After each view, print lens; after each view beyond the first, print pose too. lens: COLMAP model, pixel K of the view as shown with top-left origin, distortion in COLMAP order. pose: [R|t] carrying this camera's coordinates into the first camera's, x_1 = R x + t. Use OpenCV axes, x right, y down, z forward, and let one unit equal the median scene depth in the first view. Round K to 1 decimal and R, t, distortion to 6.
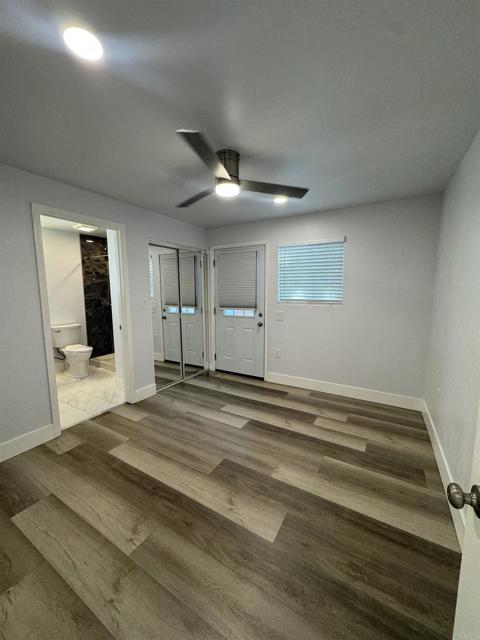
lens RADIAL K [[256.4, 0, 240.2], [0, 256.4, 320.9], [0, 0, 1]] dist [-0.004344, 0.000357]
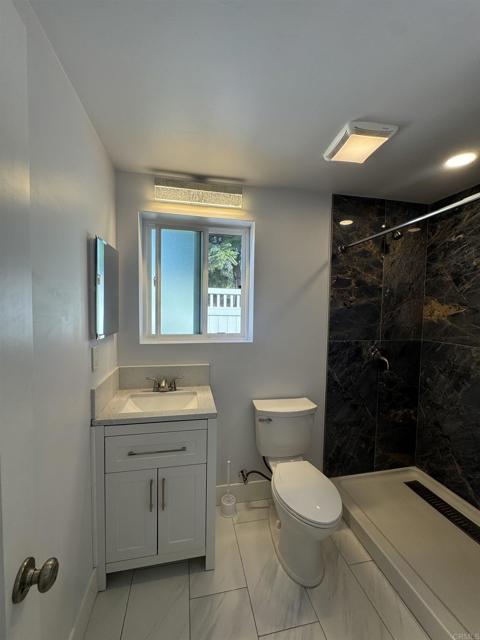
lens RADIAL K [[256.4, 0, 239.2], [0, 256.4, 319.7], [0, 0, 1]] dist [-0.004344, 0.000357]
pose [[0.670064, 0.045563, -0.740904, -0.379173], [-0.110377, 0.993134, -0.038749, -0.087916], [0.734051, 0.107743, 0.670493, 0.578161]]
